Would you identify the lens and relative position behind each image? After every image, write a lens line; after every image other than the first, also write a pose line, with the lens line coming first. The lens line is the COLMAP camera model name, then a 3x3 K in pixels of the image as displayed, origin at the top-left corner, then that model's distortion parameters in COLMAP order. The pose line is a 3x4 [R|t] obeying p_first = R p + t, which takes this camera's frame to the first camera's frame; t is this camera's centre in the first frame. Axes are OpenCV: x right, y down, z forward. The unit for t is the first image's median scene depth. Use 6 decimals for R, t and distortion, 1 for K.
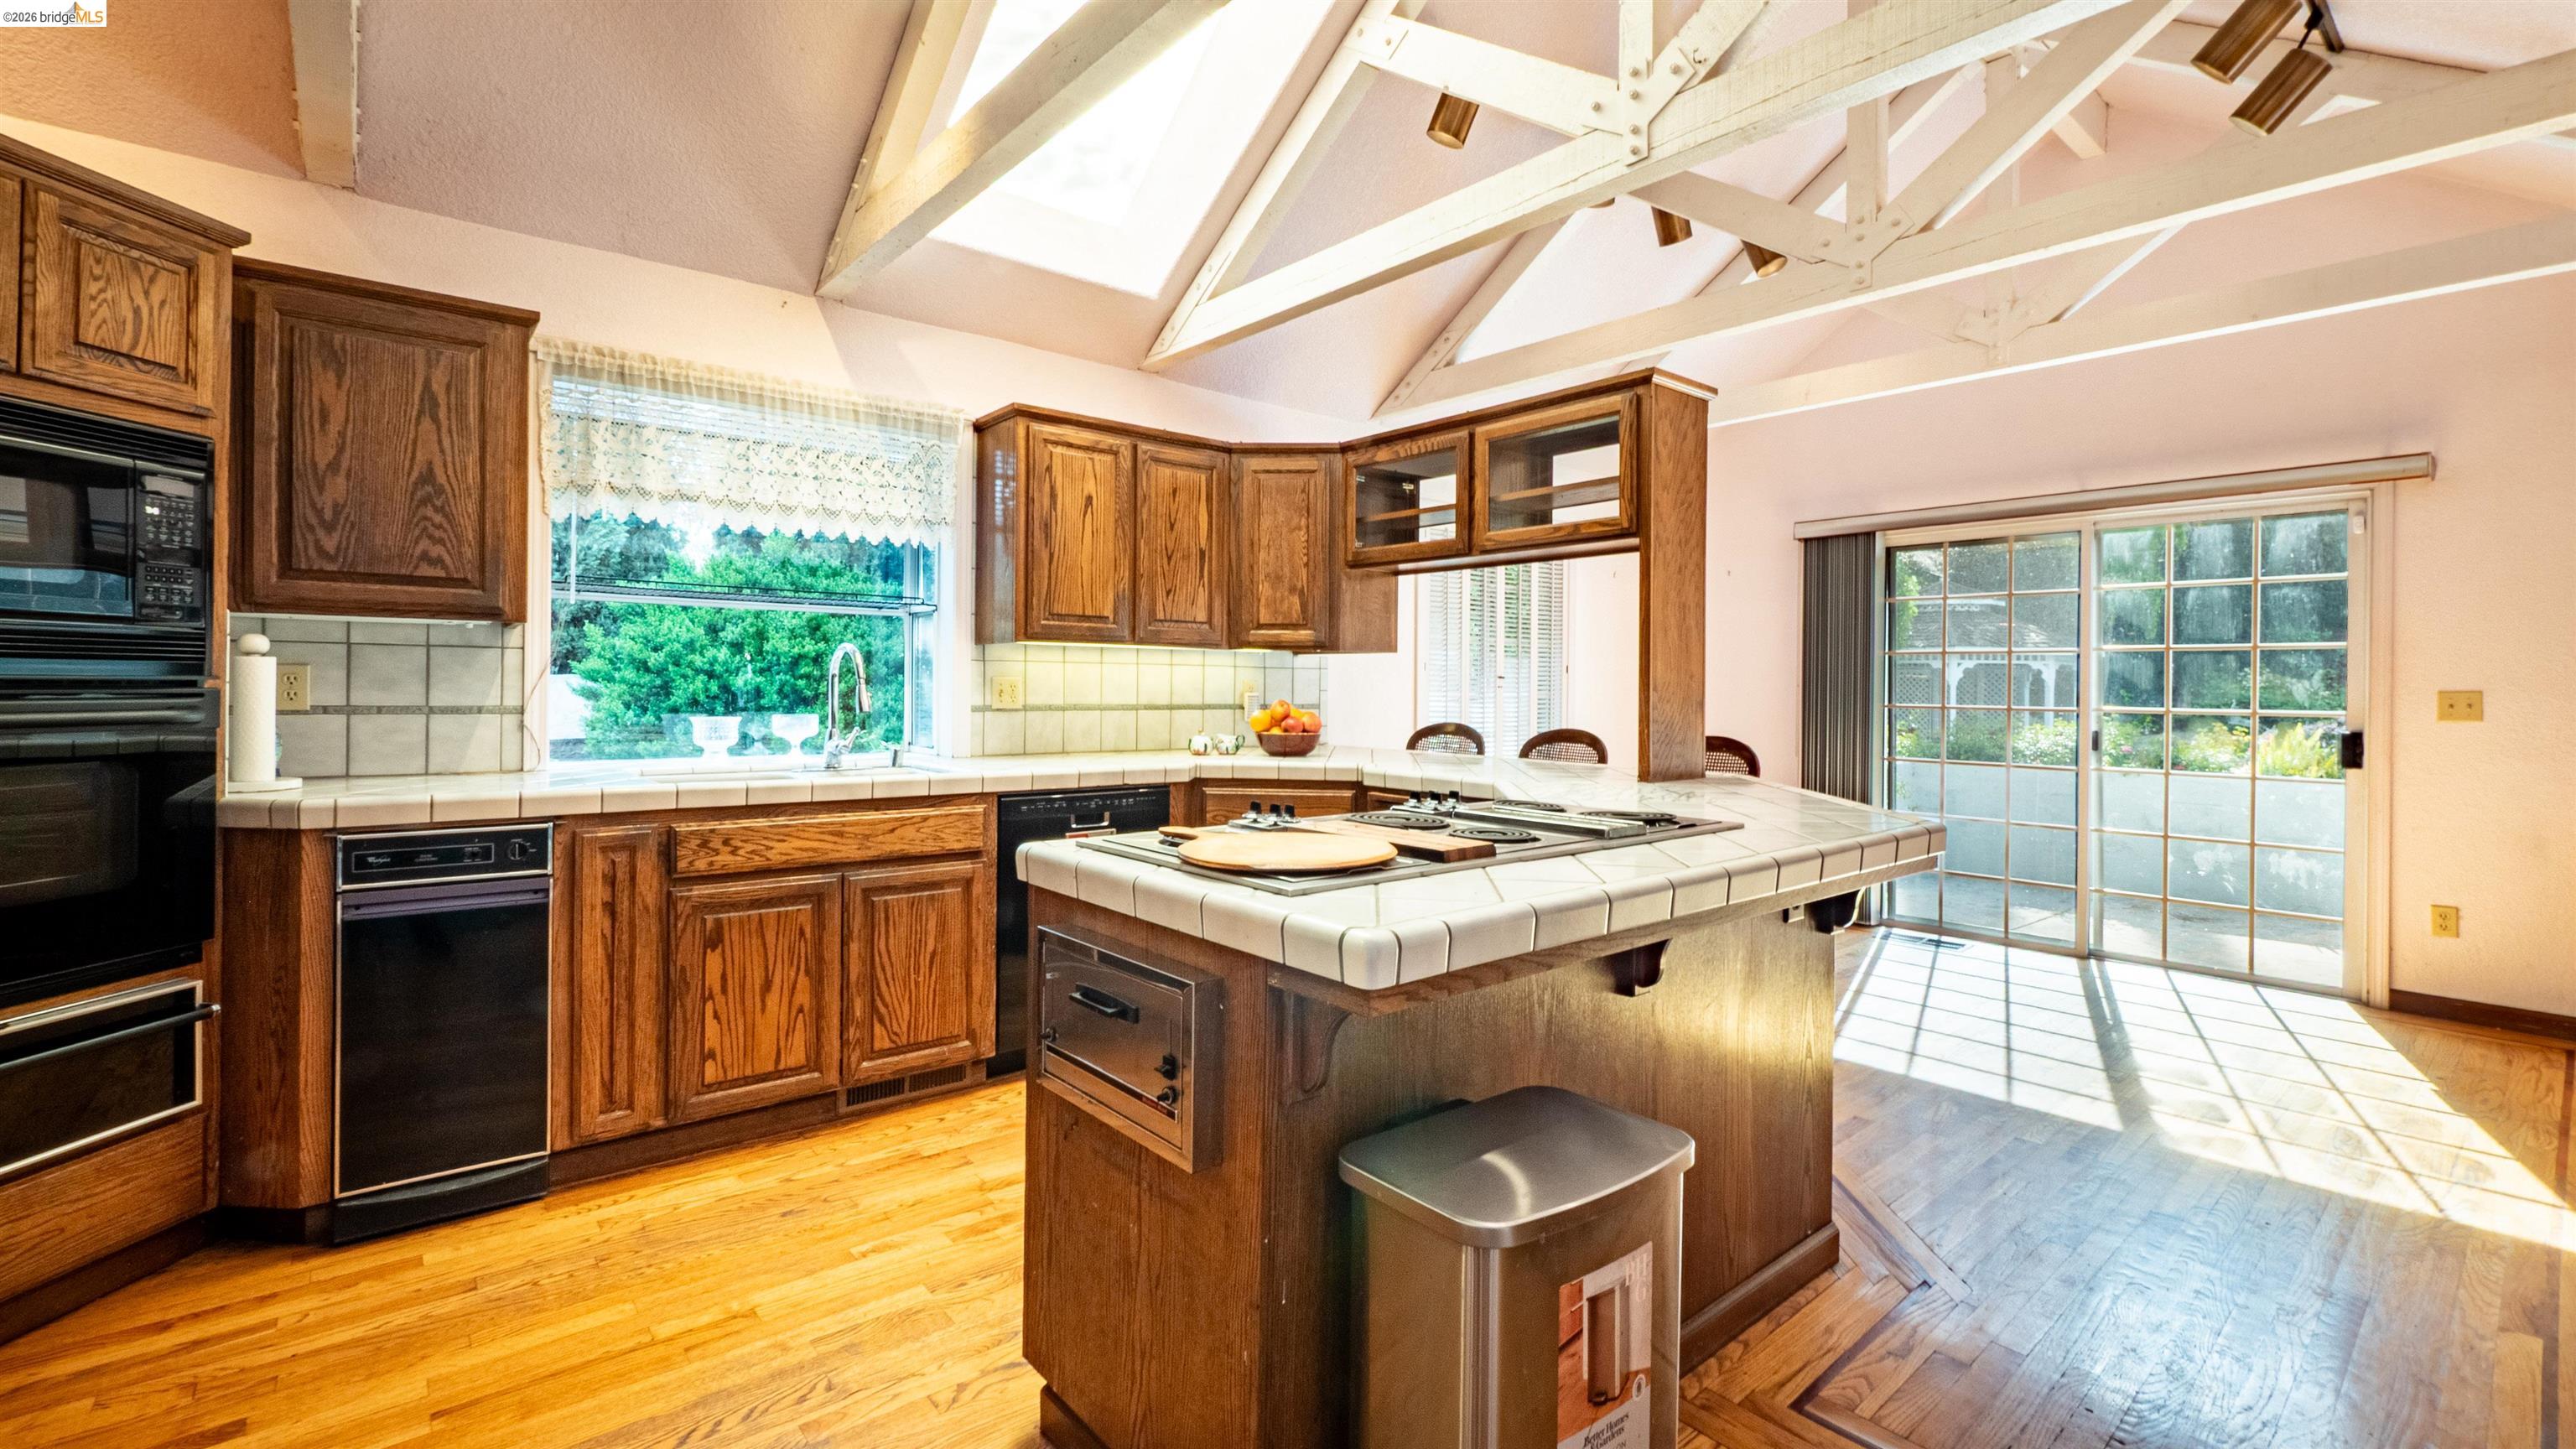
lens RADIAL K [[1101.1, 0, 1281.6], [0, 1101.1, 696.1], [0, 0, 1]] dist [-0.002253, 0.000271]
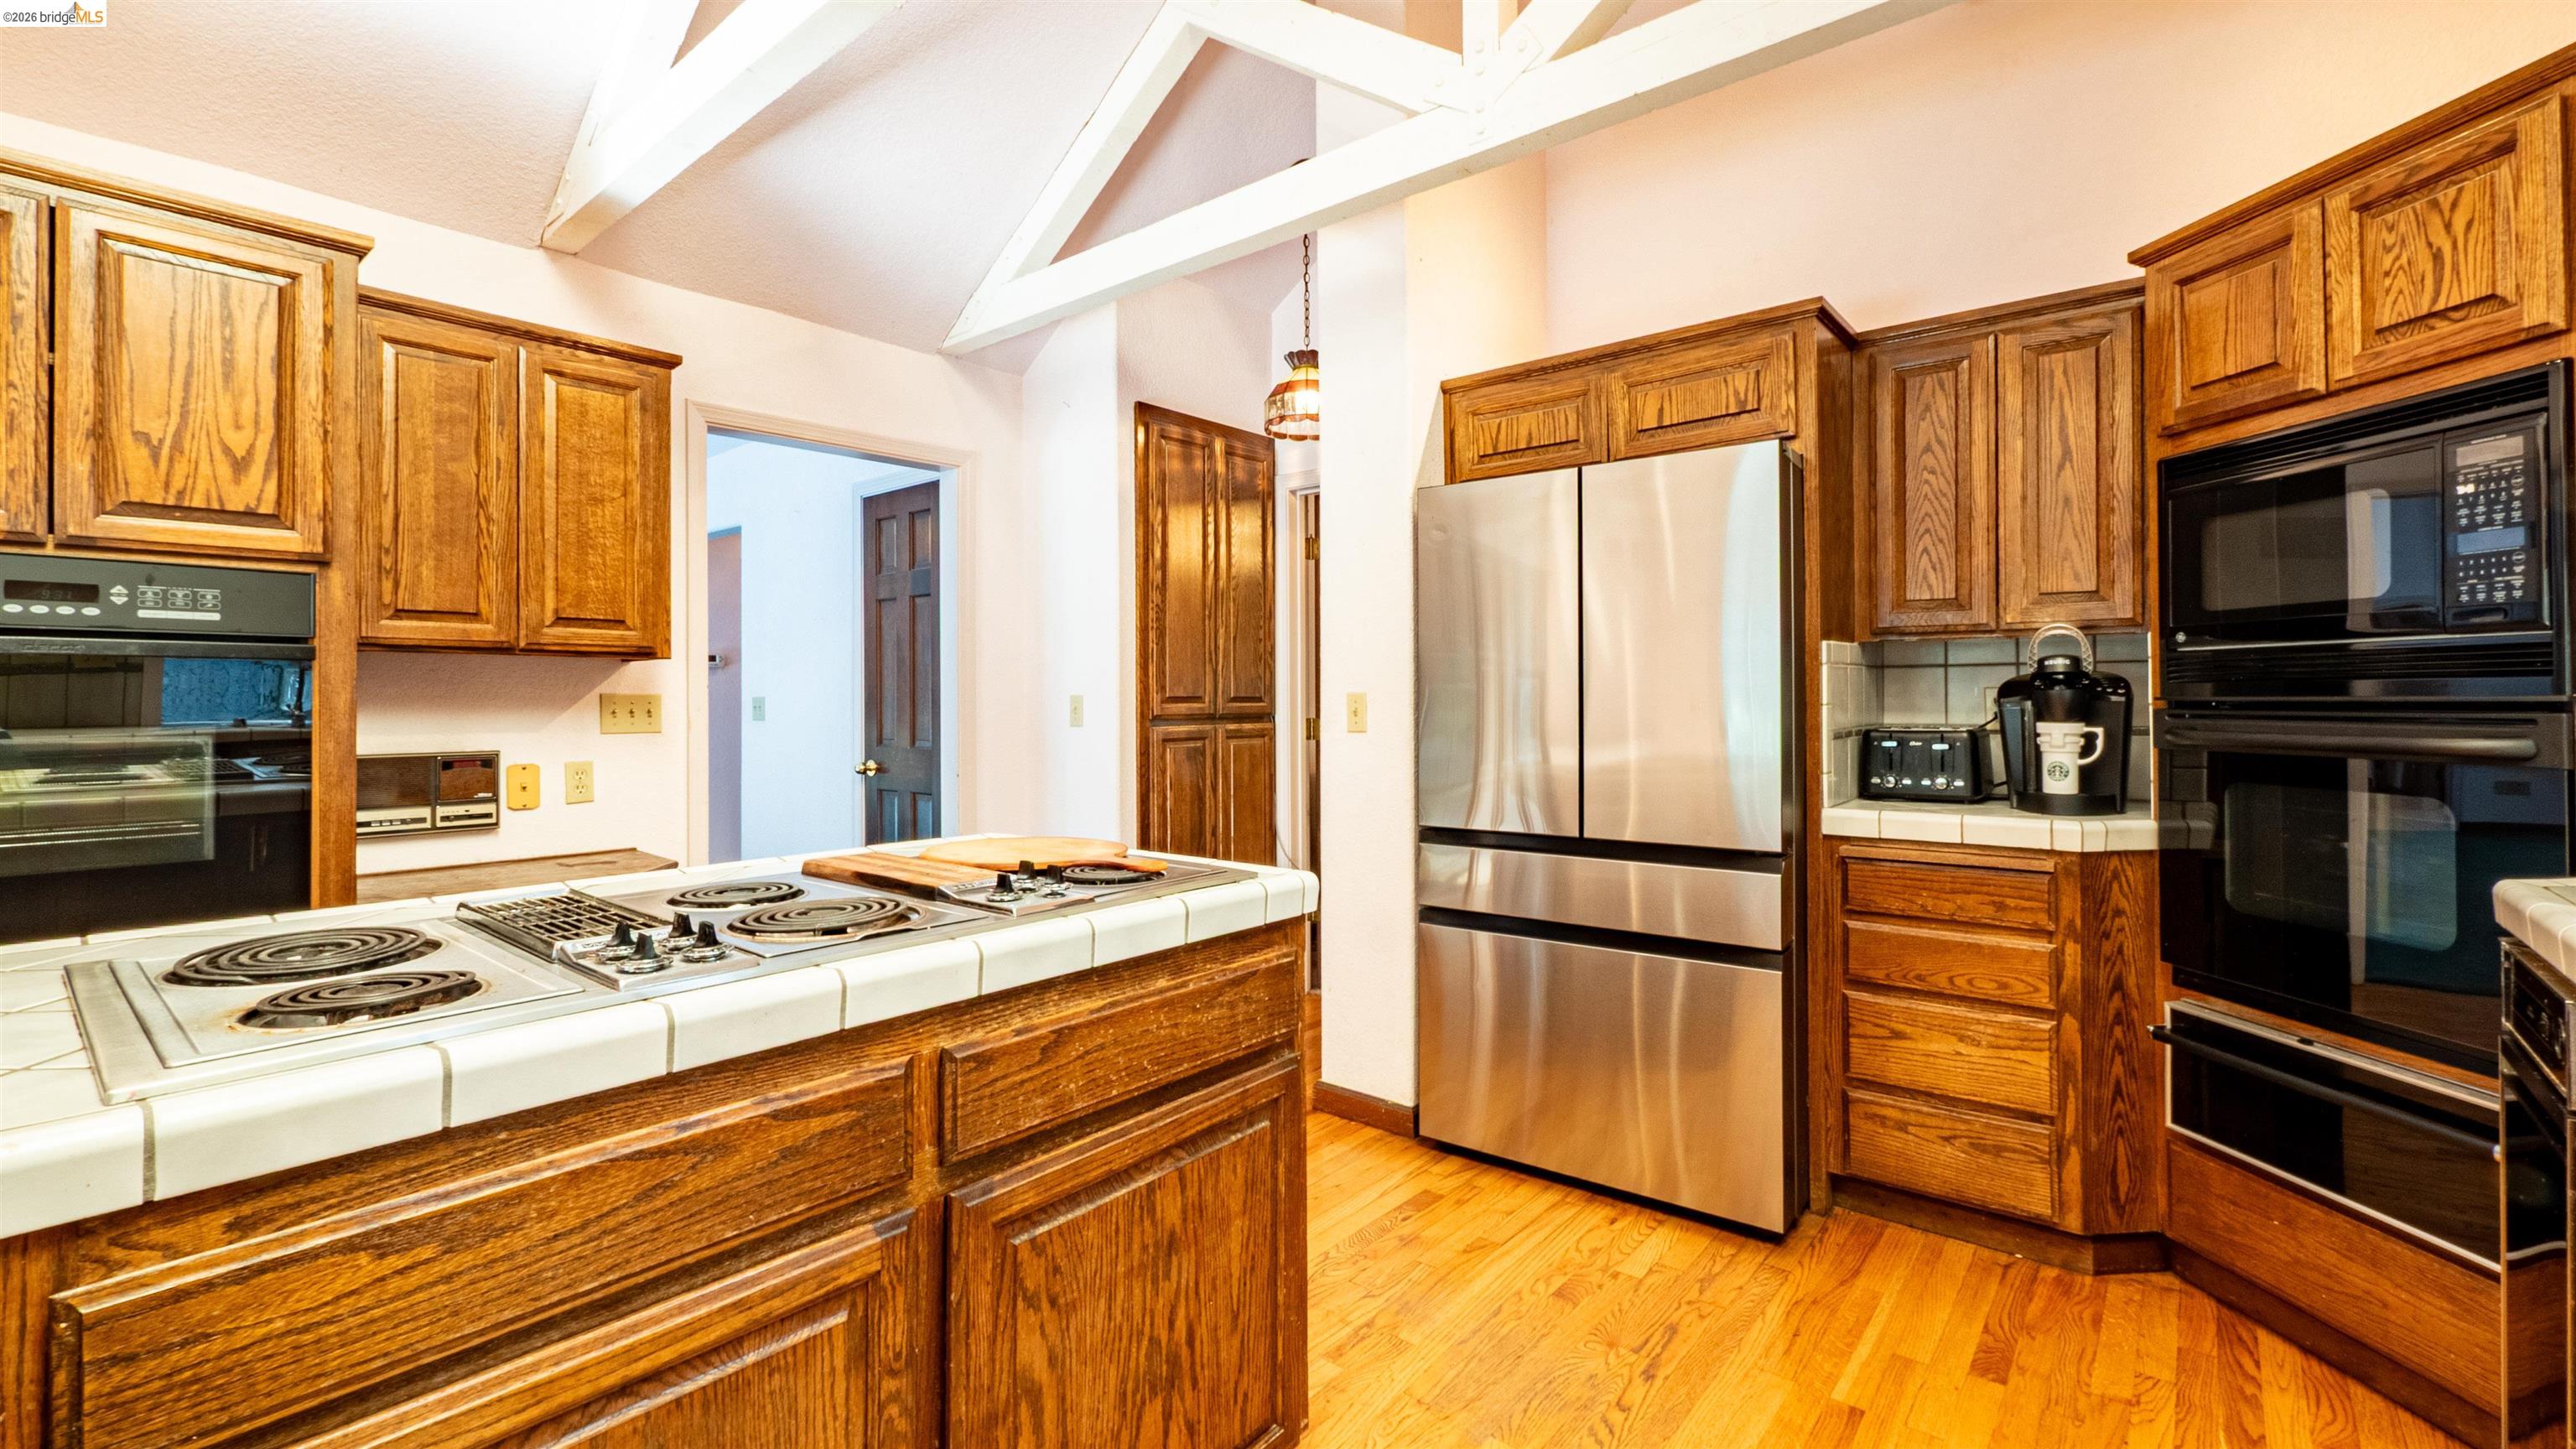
lens RADIAL K [[1101.1, 0, 1283.9], [0, 1101.1, 700.7], [0, 0, 1]] dist [-0.002253, 0.000271]
pose [[-0.983969, -0.005391, -0.178258, -0.022573], [-0.006663, 0.999956, 0.006538, -0.008086], [0.178215, 0.007621, -0.983962, 0.895644]]
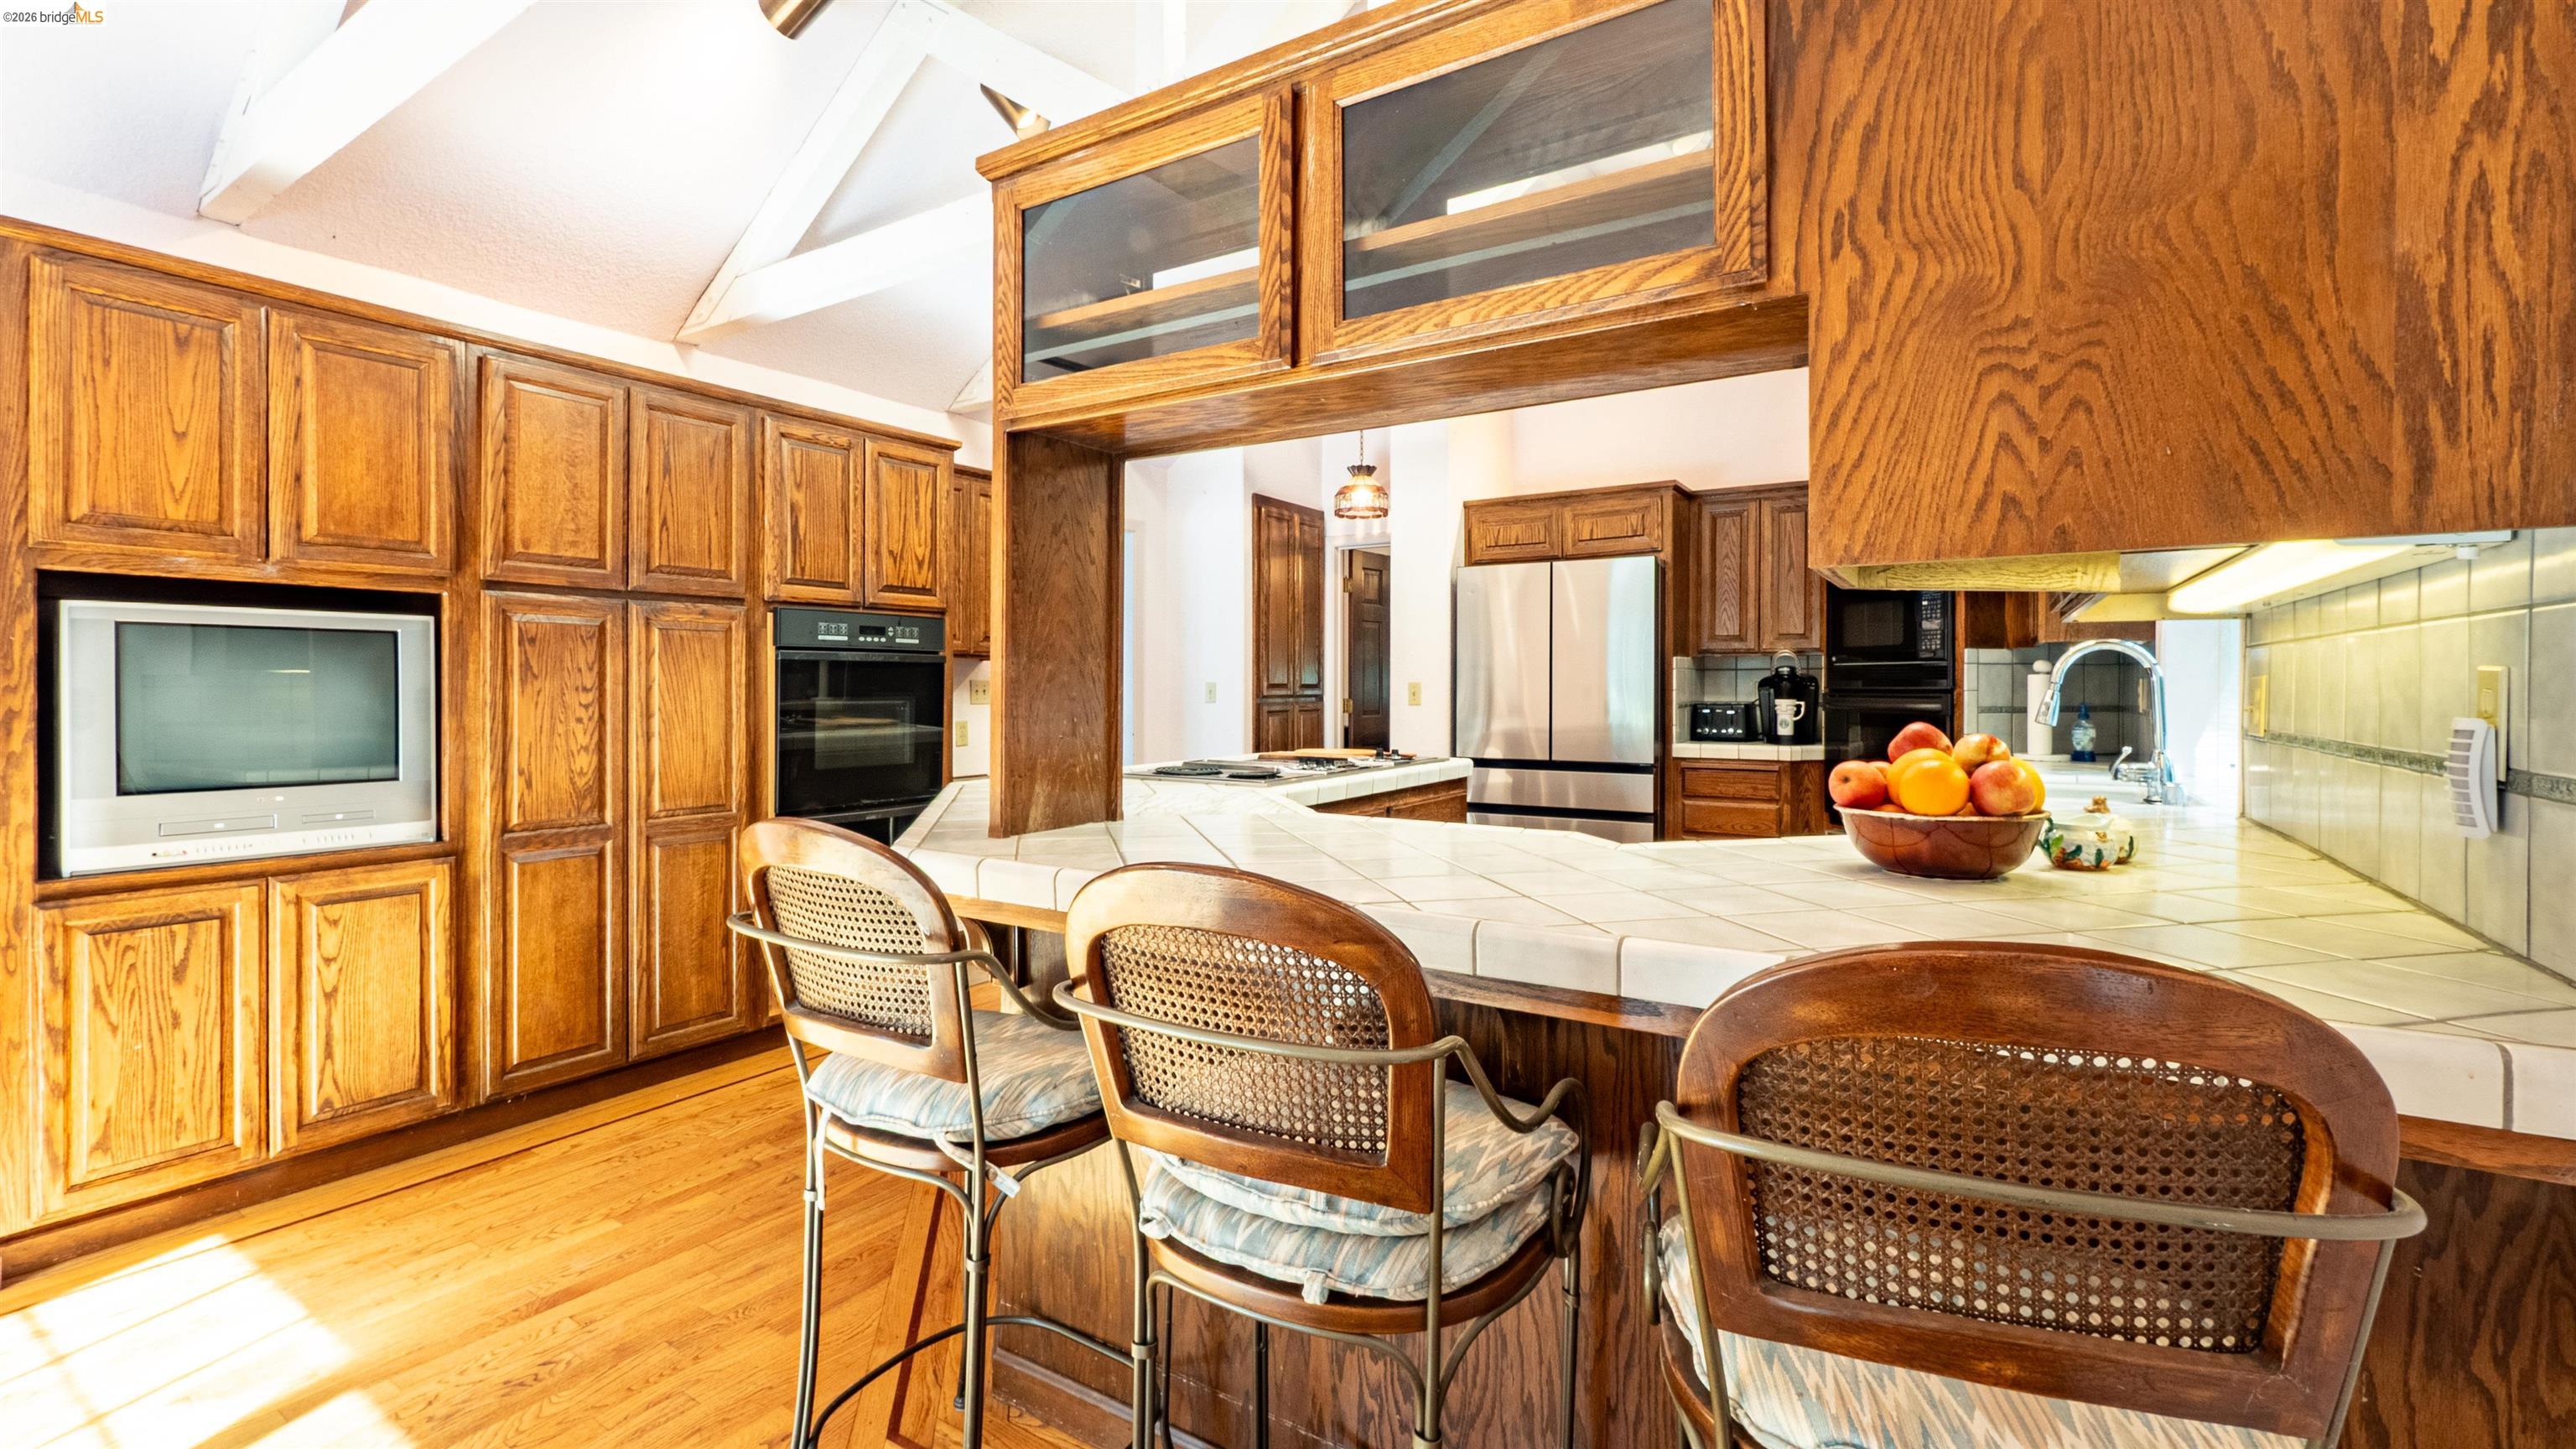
lens RADIAL K [[1101.1, 0, 1286.7], [0, 1101.1, 705.0], [0, 0, 1]] dist [-0.002253, 0.000271]
pose [[-0.952950, -0.005611, -0.303075, 0.357965], [-0.012776, 0.999684, 0.021662, -0.008070], [0.302858, 0.024515, -0.952721, 1.387121]]
